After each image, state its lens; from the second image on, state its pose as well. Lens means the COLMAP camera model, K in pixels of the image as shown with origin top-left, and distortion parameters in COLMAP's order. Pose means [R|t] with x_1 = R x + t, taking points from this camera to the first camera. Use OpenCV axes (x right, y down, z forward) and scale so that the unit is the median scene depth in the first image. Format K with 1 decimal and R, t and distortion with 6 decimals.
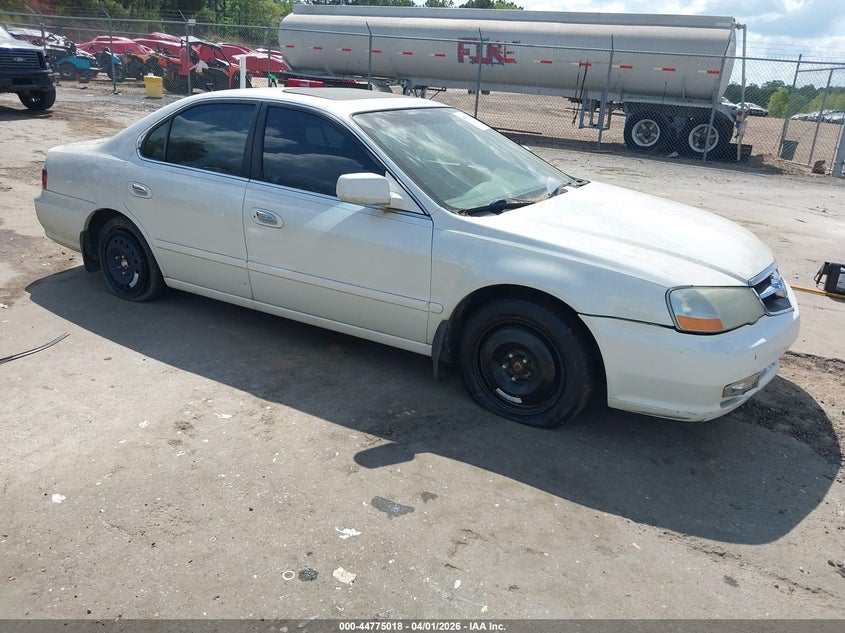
lens RADIAL K [[647.3, 0, 422.5], [0, 647.3, 316.5], [0, 0, 1]] dist [0.006249, 0.003407]
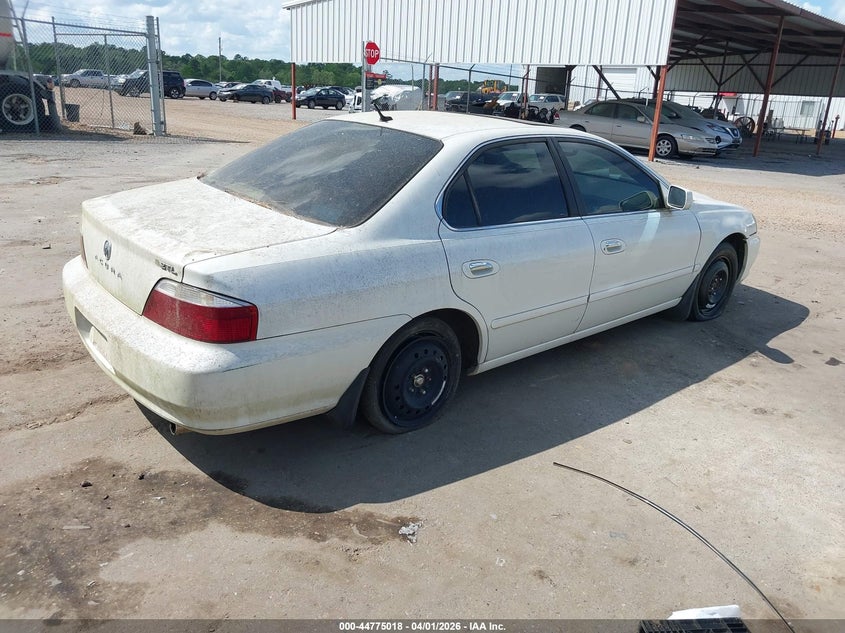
lens RADIAL K [[647.3, 0, 422.5], [0, 647.3, 316.5], [0, 0, 1]] dist [0.006249, 0.003407]
pose [[0.337431, -0.357447, 0.870845, -1.334722], [0.293730, 0.918894, 0.263356, -0.423794], [-0.894350, 0.166929, 0.415056, 0.875109]]
